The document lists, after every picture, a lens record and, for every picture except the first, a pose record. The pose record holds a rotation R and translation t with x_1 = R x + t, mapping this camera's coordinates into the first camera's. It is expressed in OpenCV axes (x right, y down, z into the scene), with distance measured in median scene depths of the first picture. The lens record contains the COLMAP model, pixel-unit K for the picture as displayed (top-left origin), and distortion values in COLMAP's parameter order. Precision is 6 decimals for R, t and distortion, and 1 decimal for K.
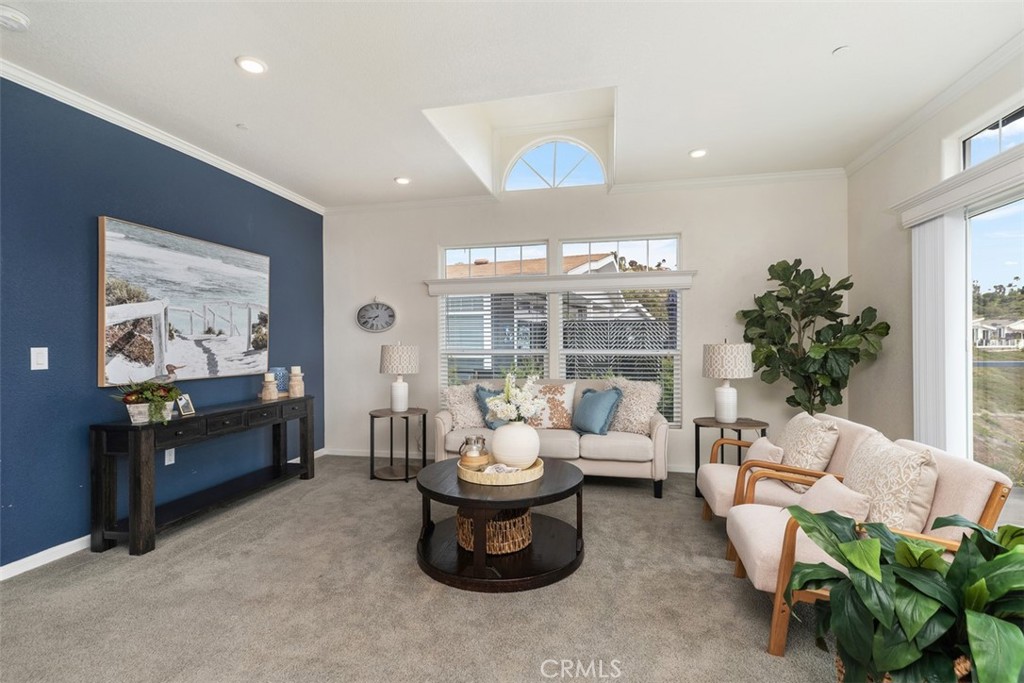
lens RADIAL K [[465.6, 0, 497.6], [0, 465.6, 342.9], [0, 0, 1]] dist [0.007084, -0.000692]
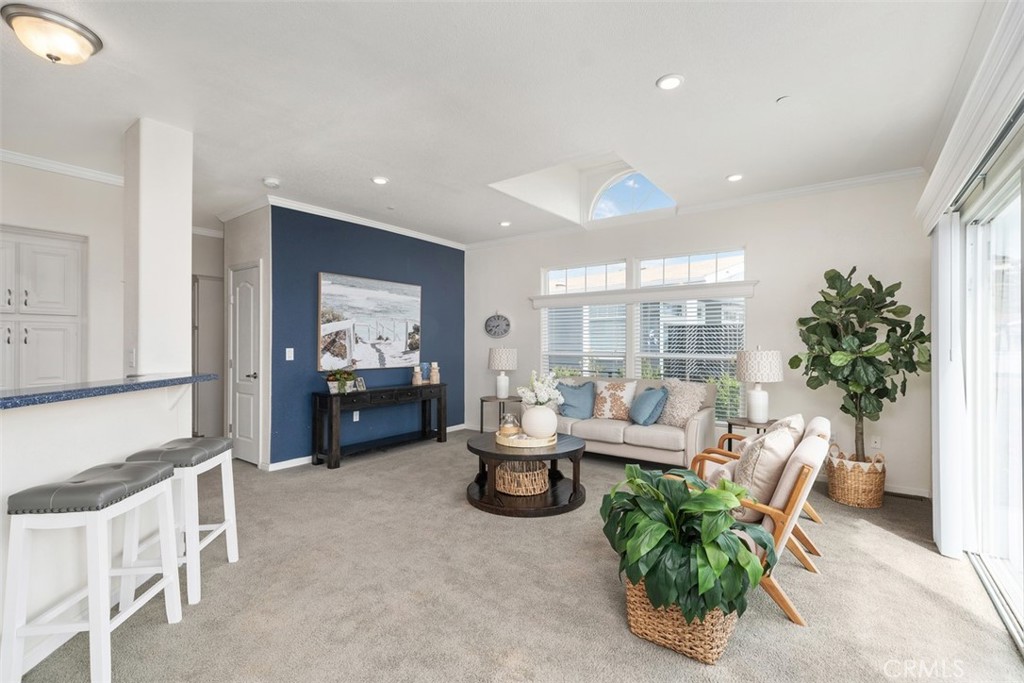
lens RADIAL K [[465.6, 0, 516.5], [0, 465.6, 342.4], [0, 0, 1]] dist [0.007084, -0.000692]
pose [[0.914834, 0.005801, -0.403788, 0.445987], [-0.006025, 0.999982, 0.000717, -0.015549], [0.403785, 0.001777, 0.914852, -0.242247]]
